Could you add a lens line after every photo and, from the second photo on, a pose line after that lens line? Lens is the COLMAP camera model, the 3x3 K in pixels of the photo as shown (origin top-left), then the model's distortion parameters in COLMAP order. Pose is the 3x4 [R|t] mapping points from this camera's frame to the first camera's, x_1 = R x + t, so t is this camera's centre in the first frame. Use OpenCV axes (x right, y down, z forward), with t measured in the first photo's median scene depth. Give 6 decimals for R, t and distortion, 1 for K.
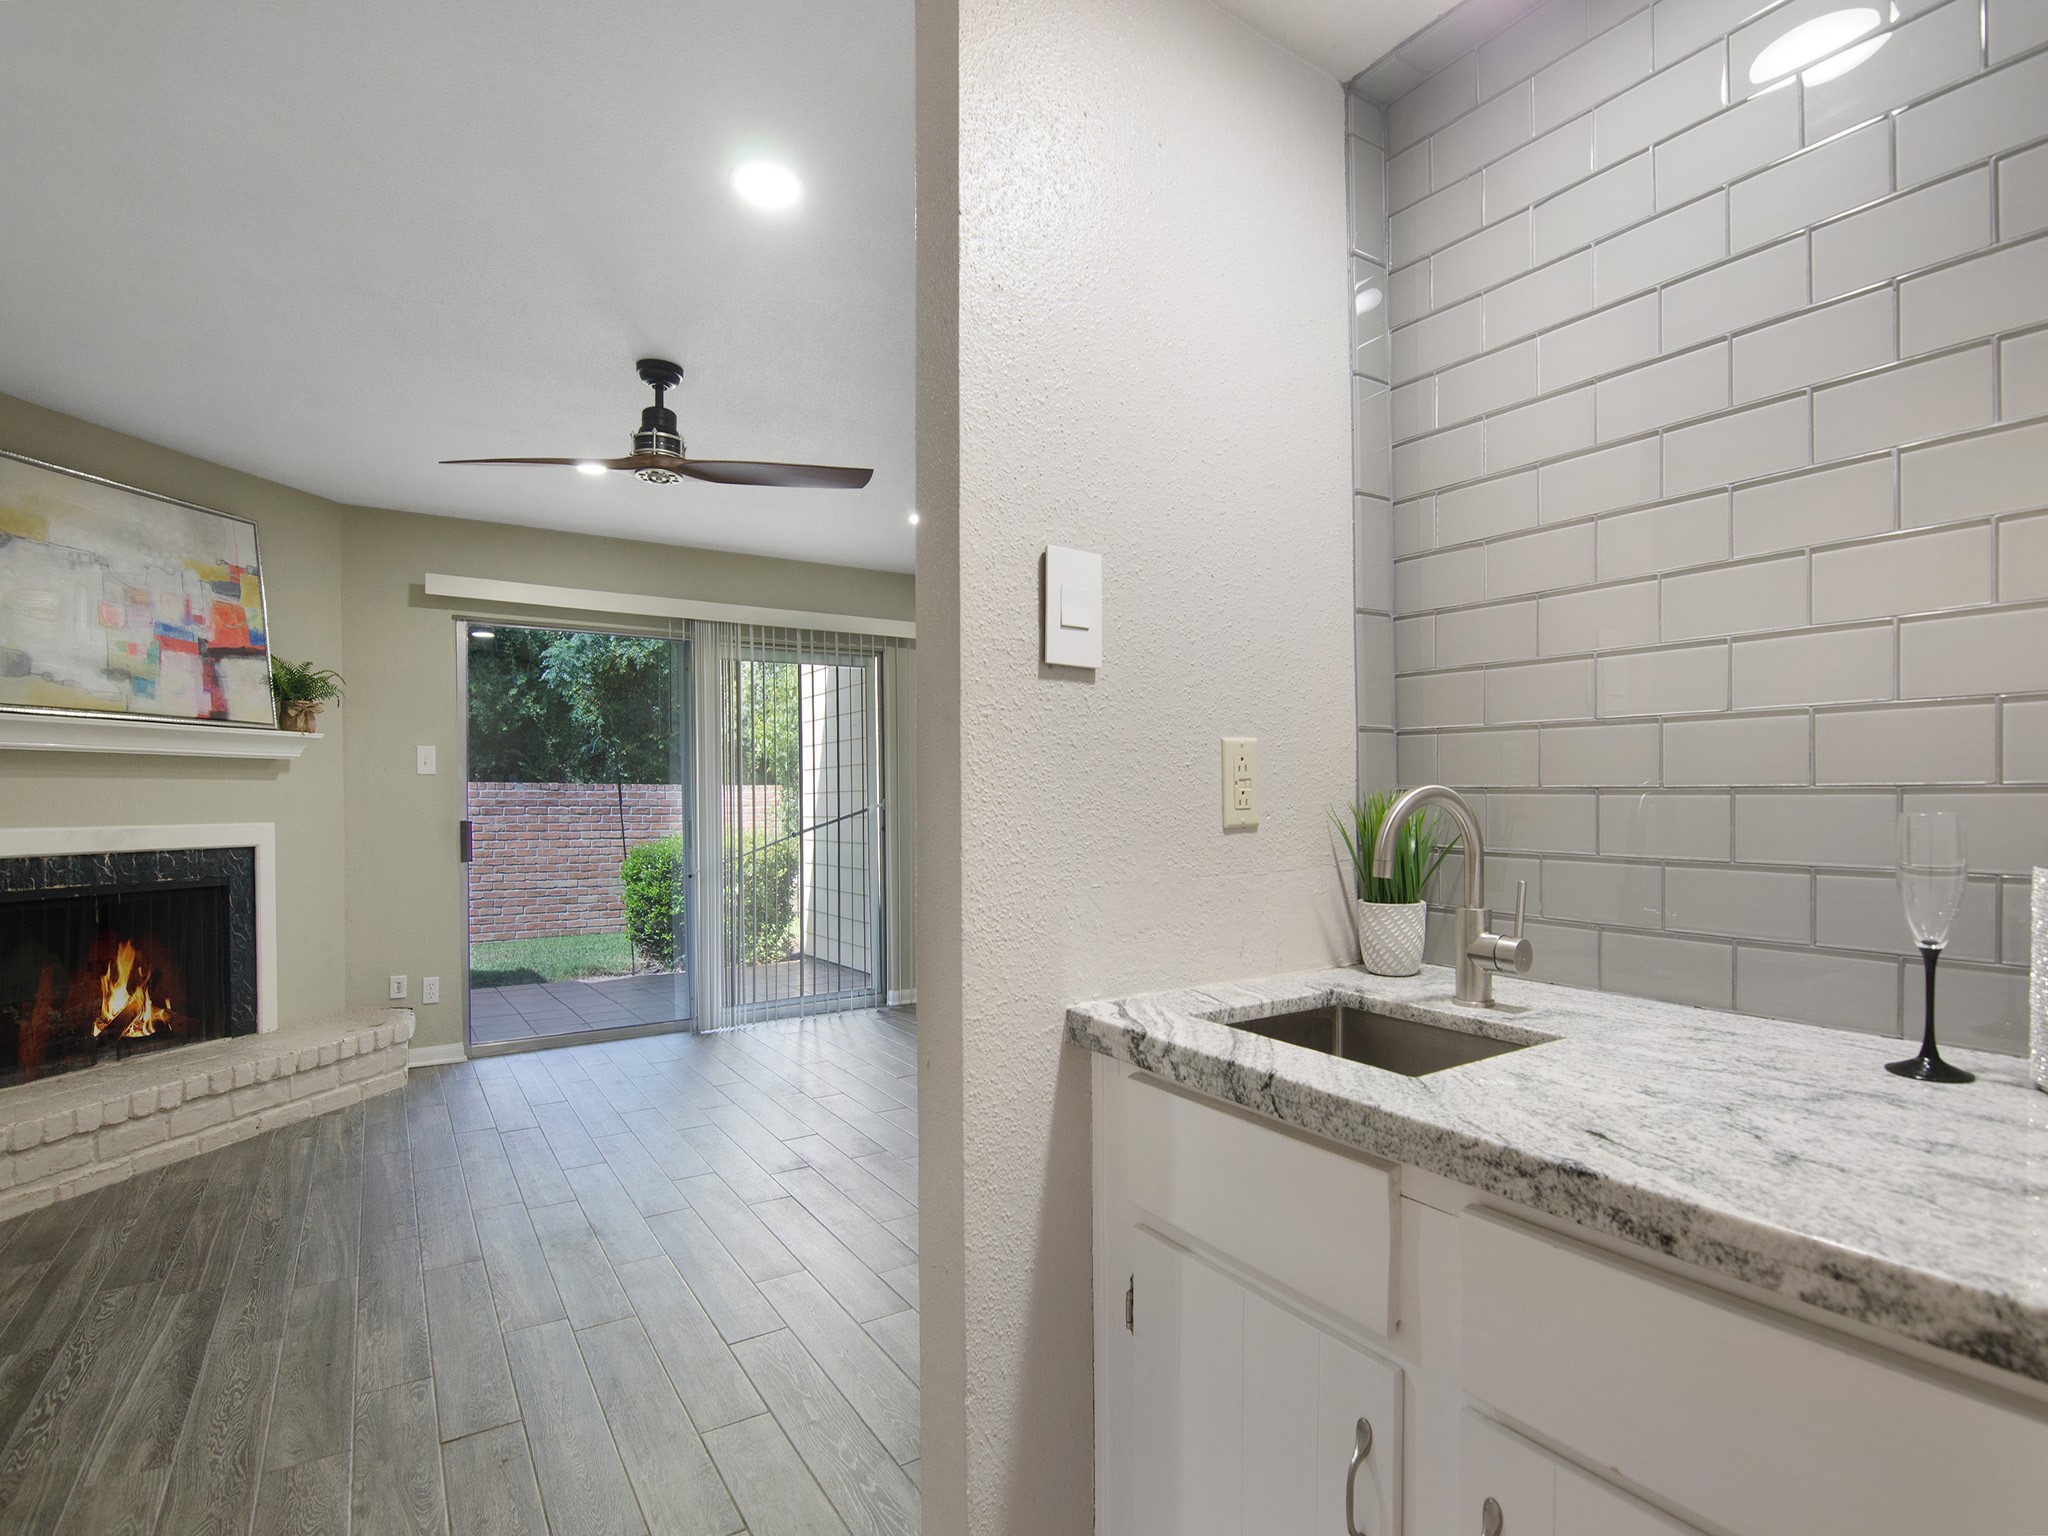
lens RADIAL K [[991.0, 0, 1027.4], [0, 991.0, 778.8], [0, 0, 1]] dist [0.002011, -0.009414]
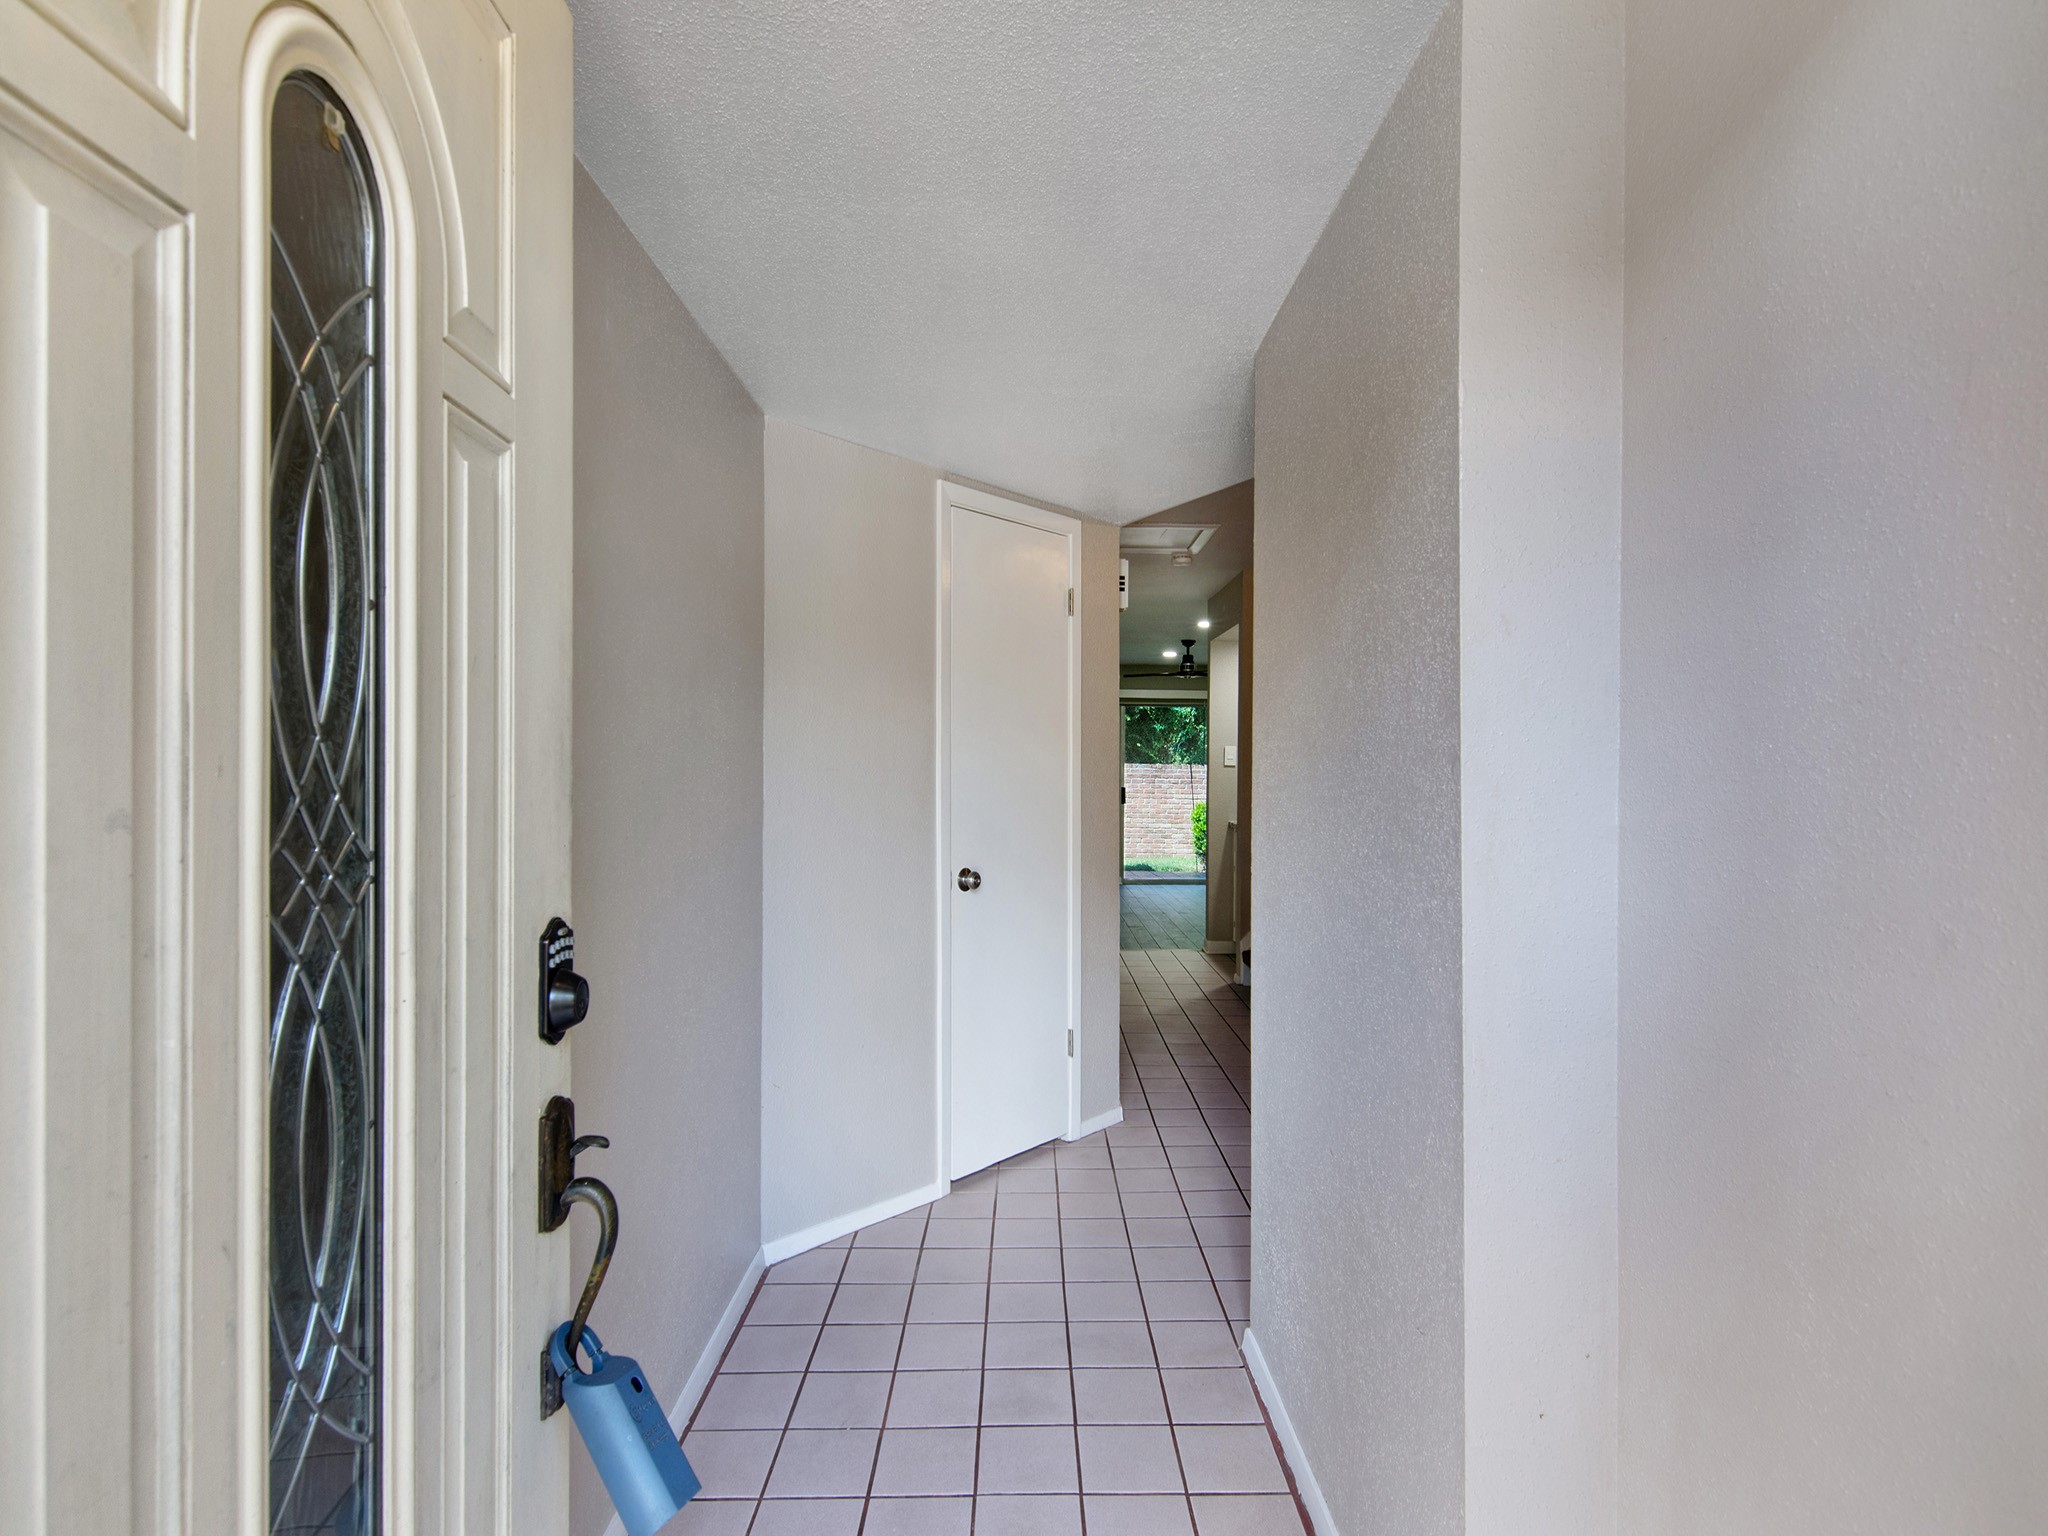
lens RADIAL K [[991.0, 0, 1027.4], [0, 991.0, 778.8], [0, 0, 1]] dist [0.002011, -0.009414]
pose [[0.836227, 0.020952, -0.547983, 0.237033], [-0.006830, 0.999590, 0.027797, -0.015224], [0.548341, -0.019502, 0.836027, -0.486440]]
